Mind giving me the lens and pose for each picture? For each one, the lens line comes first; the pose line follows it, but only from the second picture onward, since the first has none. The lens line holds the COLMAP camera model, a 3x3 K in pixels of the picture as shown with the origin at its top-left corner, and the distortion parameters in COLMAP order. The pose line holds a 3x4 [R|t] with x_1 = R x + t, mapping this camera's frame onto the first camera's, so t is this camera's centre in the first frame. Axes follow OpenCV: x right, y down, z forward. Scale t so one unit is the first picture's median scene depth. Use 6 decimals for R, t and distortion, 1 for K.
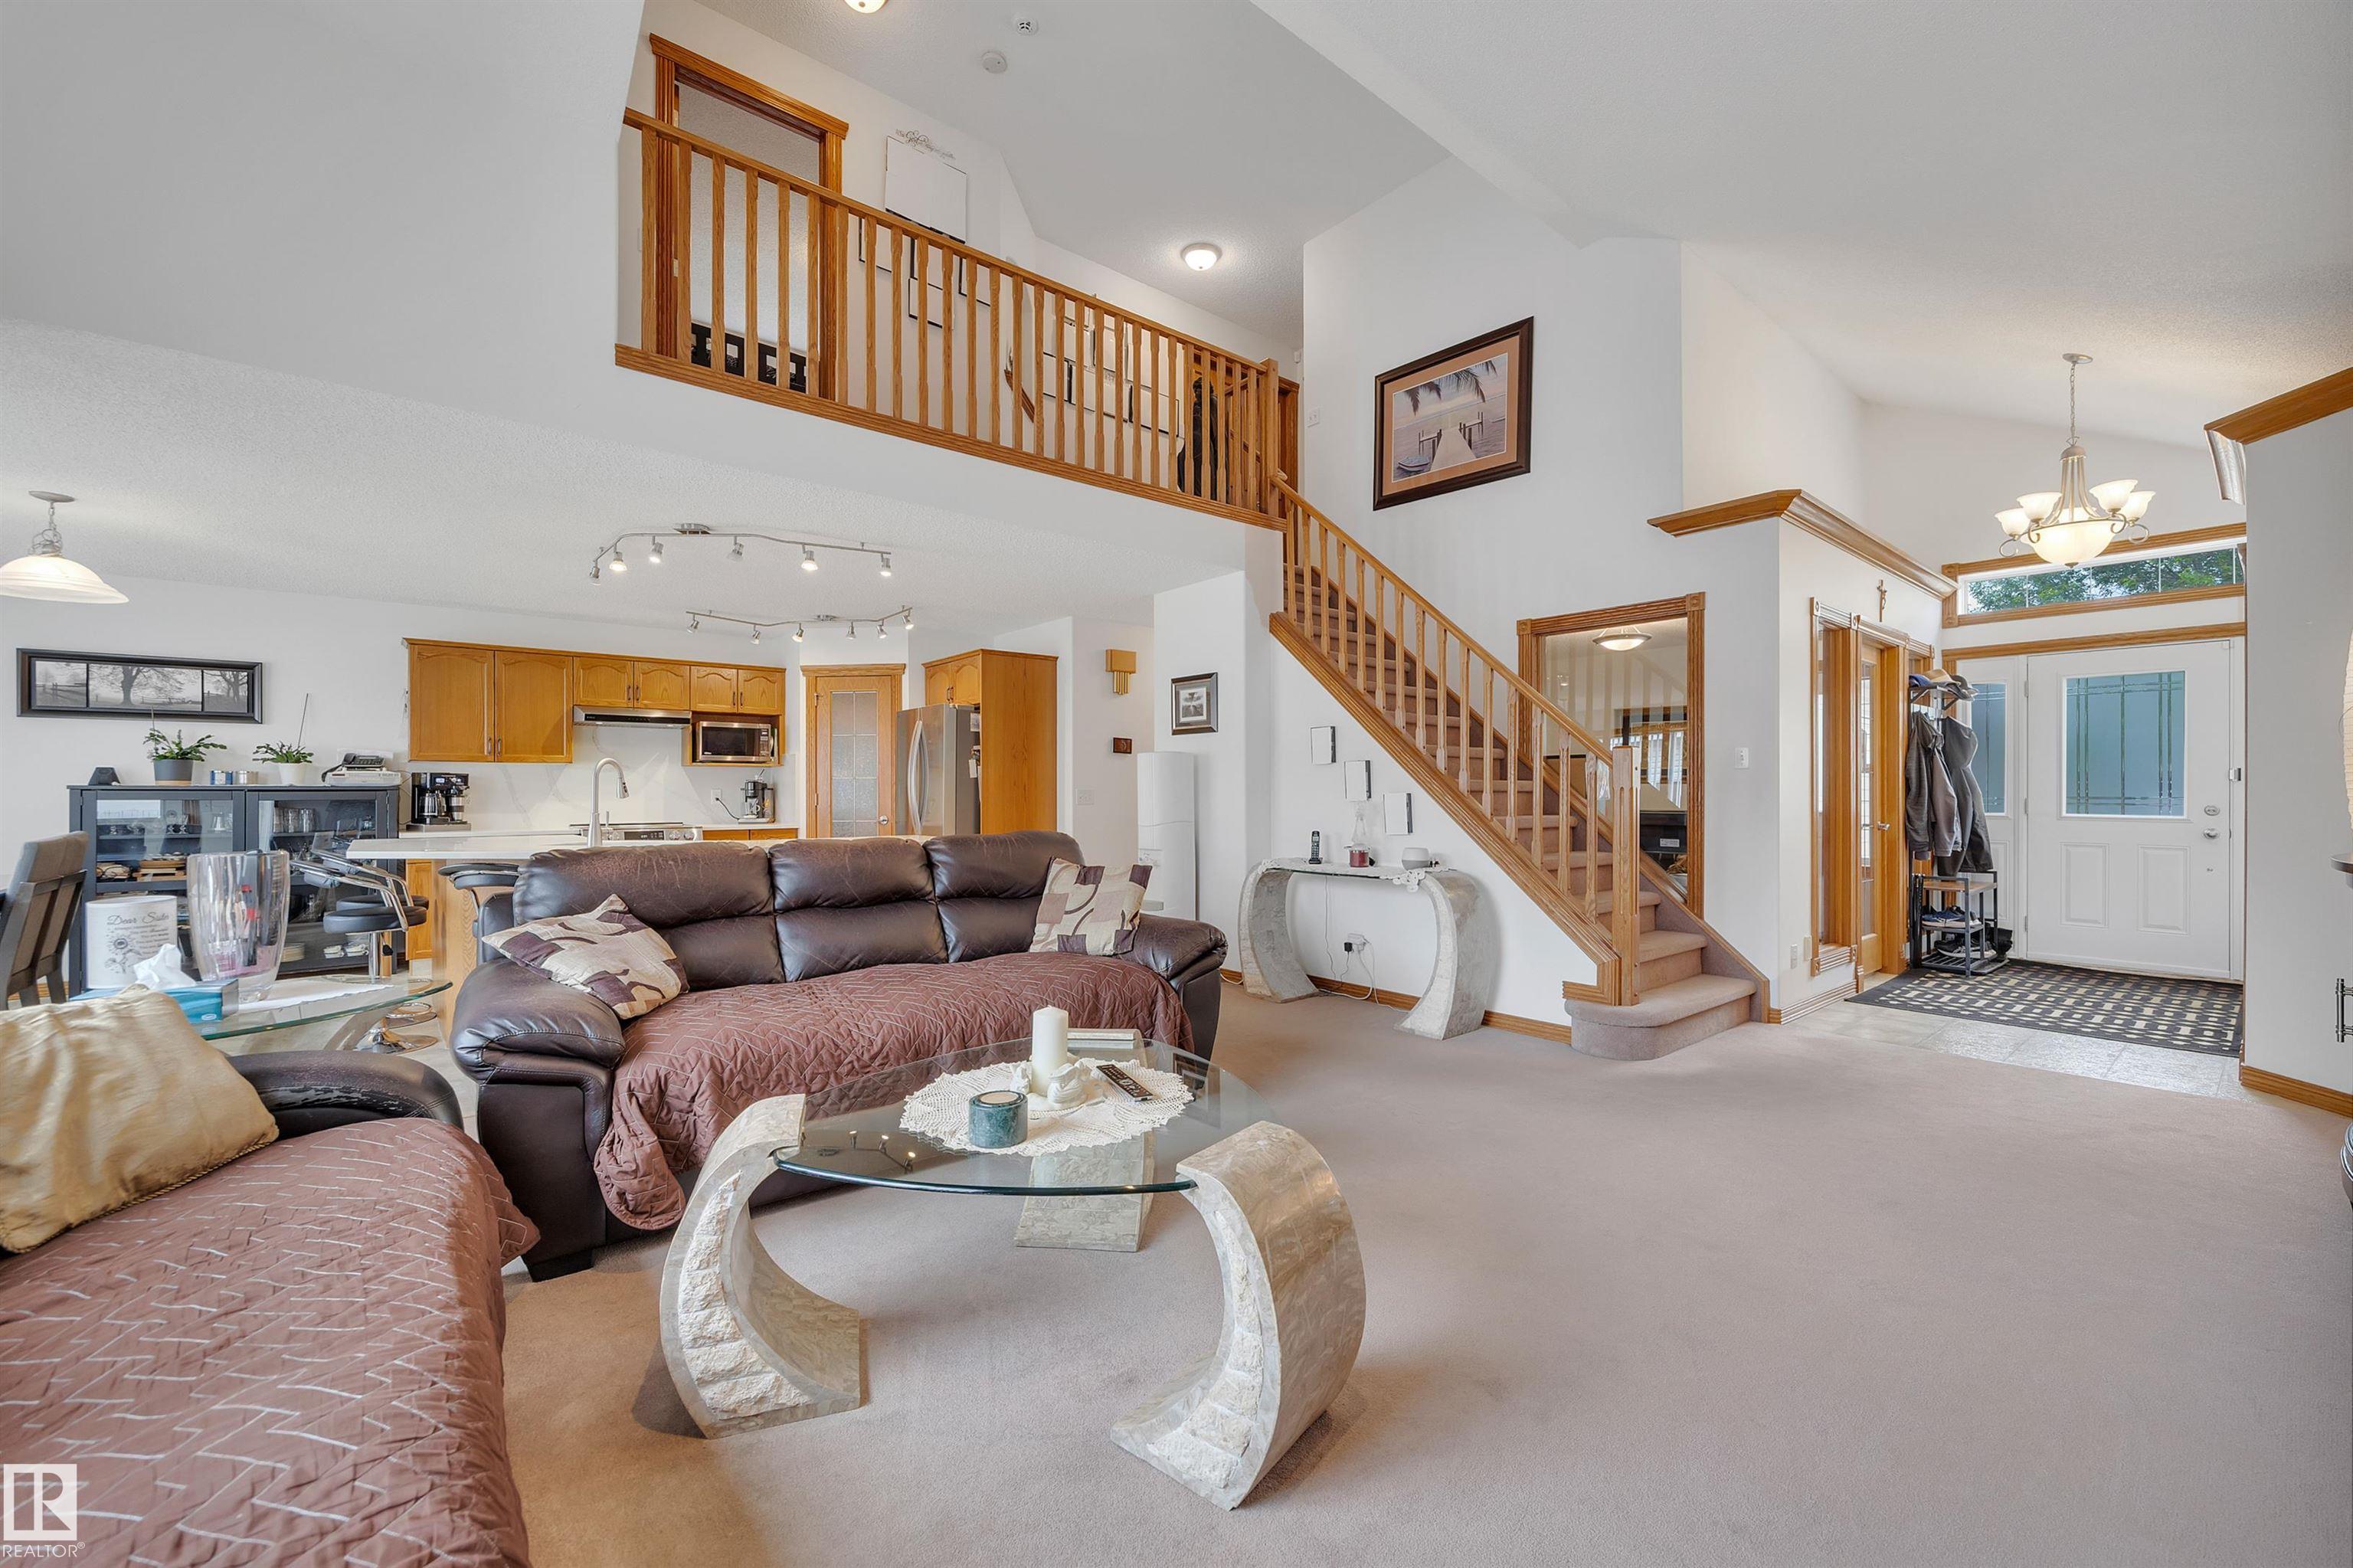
lens RADIAL K [[949.0, 0, 1159.5], [0, 949.0, 791.3], [0, 0, 1]] dist [-0.001857, -0.000138]
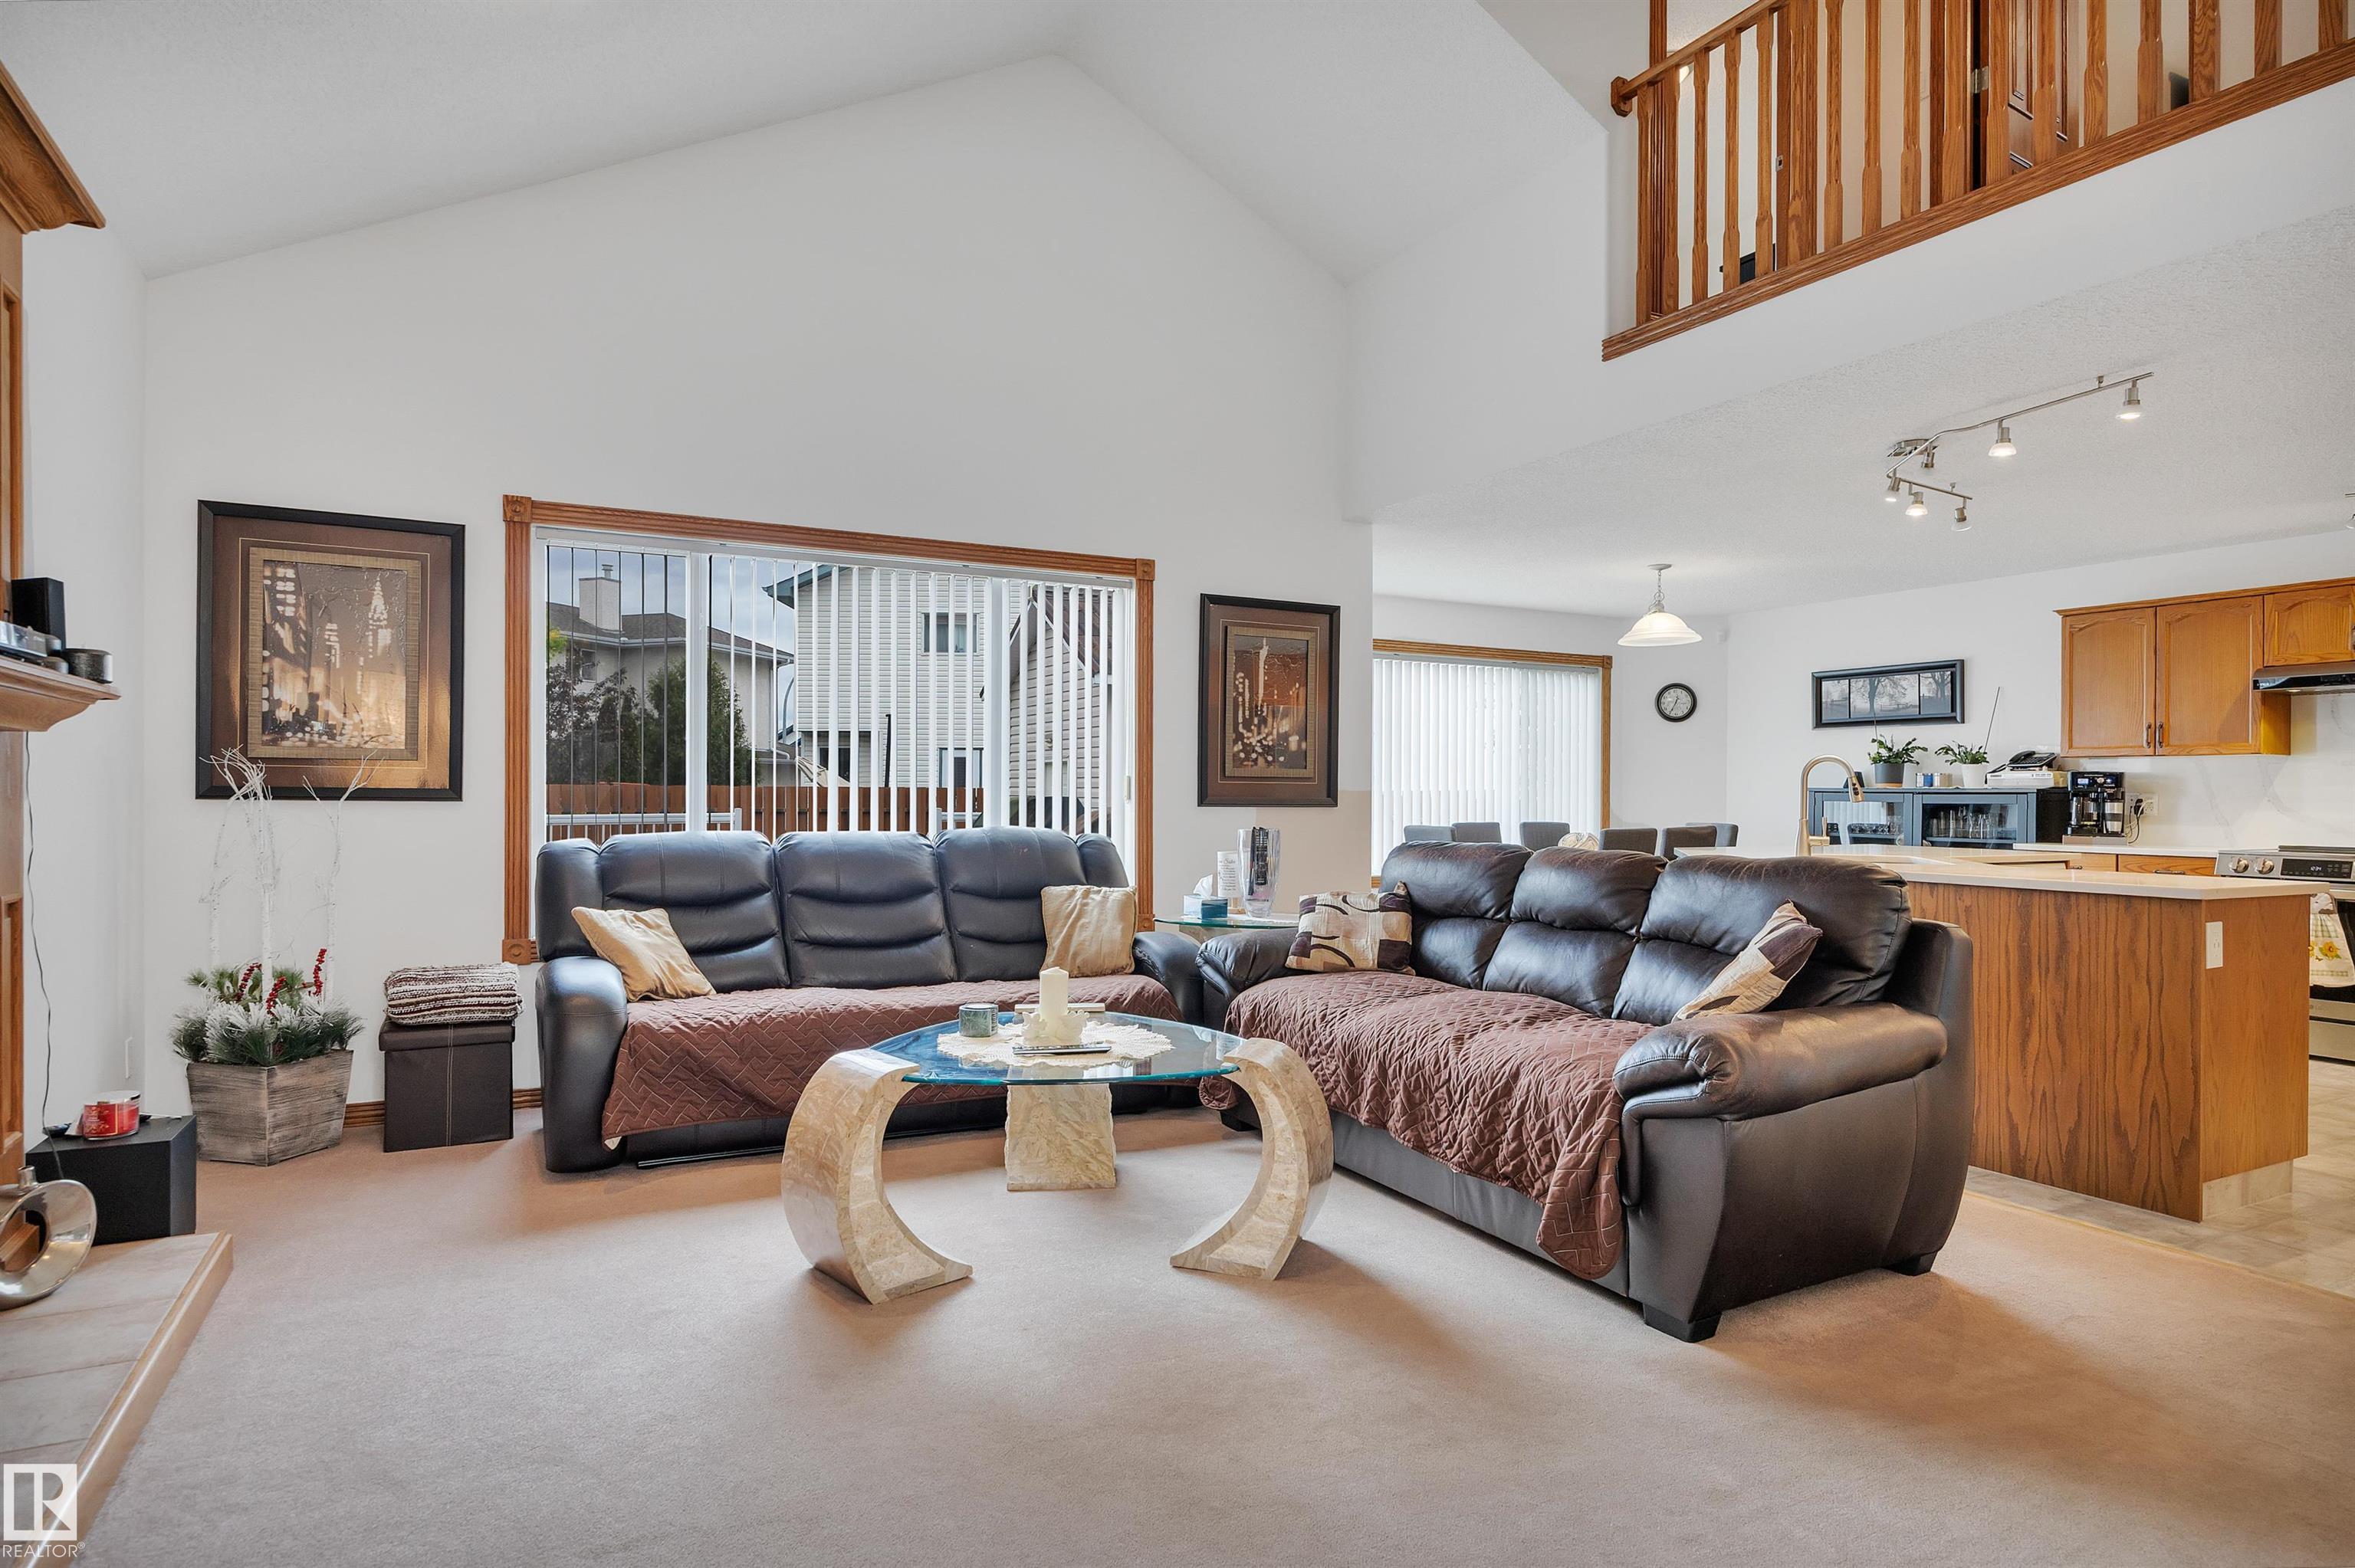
lens RADIAL K [[1303.3, 0, 1198.7], [0, 1303.3, 792.9], [0, 0, 1]] dist [0.005553, -0.001039]
pose [[-0.196921, 0.002205, -0.980417, 0.476285], [-0.005473, 0.999979, 0.003349, -0.001007], [0.980404, 0.006025, -0.196905, 0.482722]]
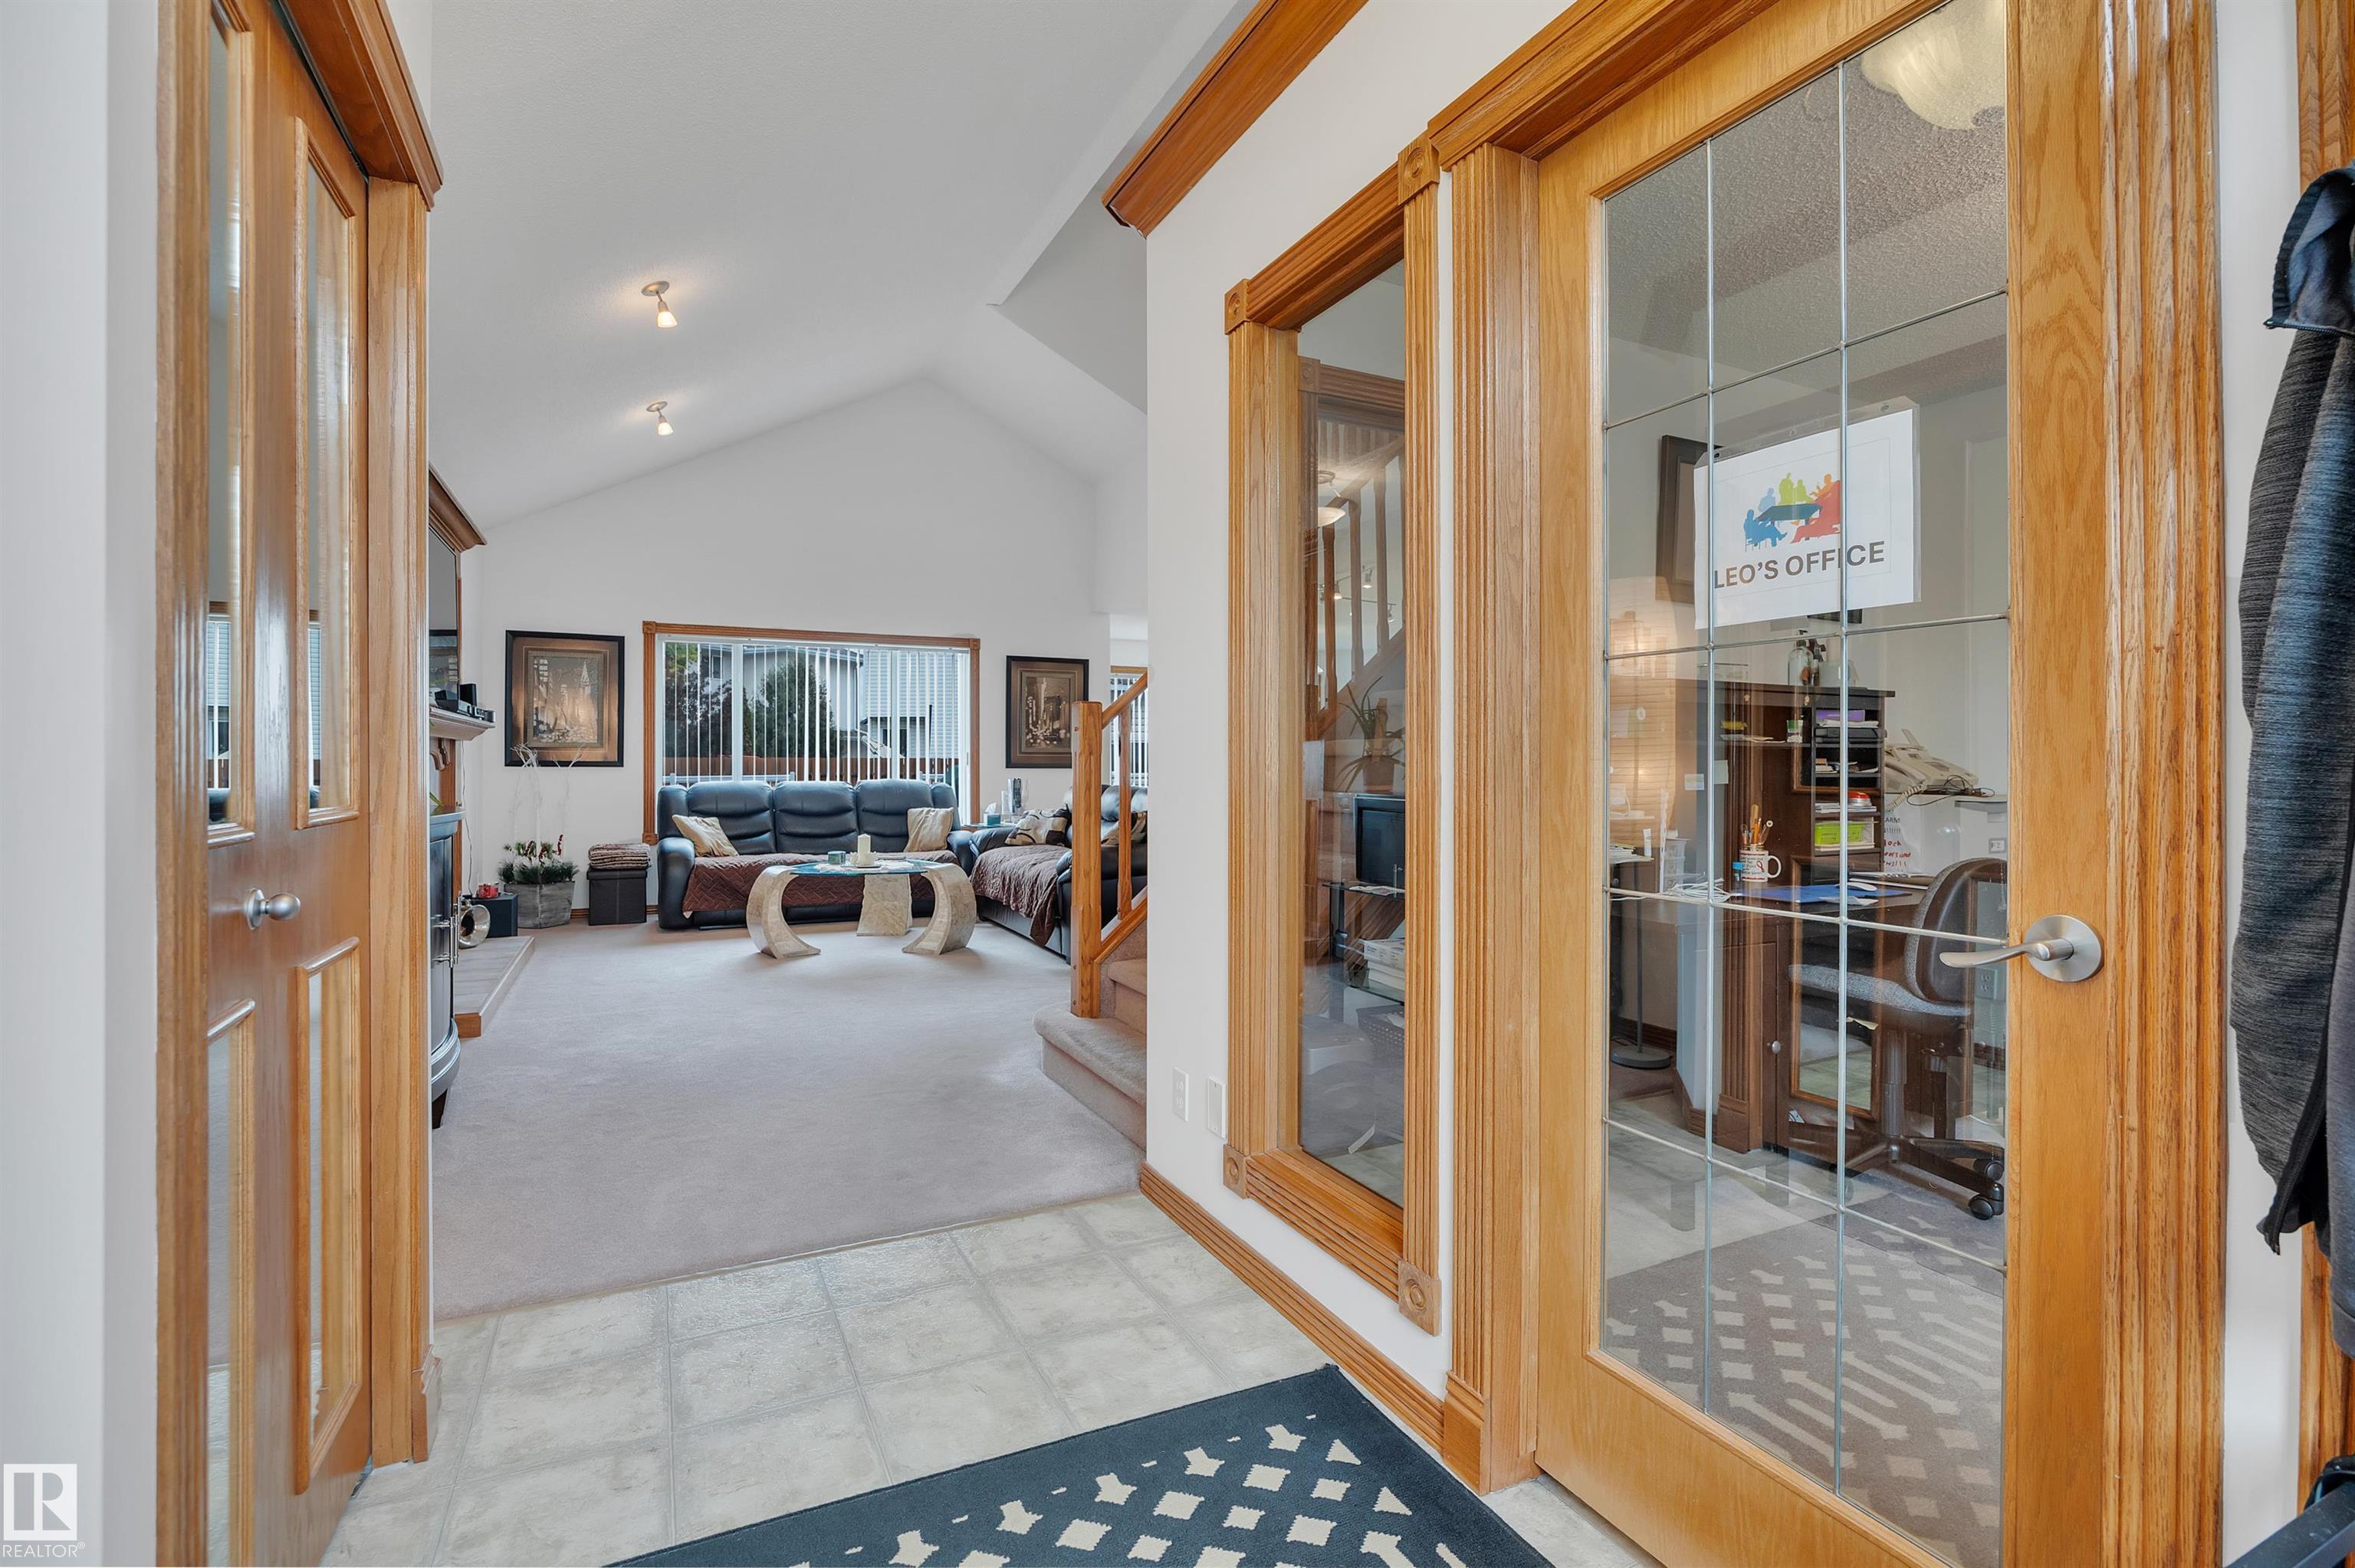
lens RADIAL K [[1069.8, 0, 1193.2], [0, 1069.8, 754.1], [0, 0, 1]] dist [-0.016856, 0.000326]
pose [[-0.222394, -0.003274, -0.974951, 0.913885], [-0.000104, 0.999994, -0.003335, -0.002541], [0.974957, -0.000641, -0.222393, 0.867230]]
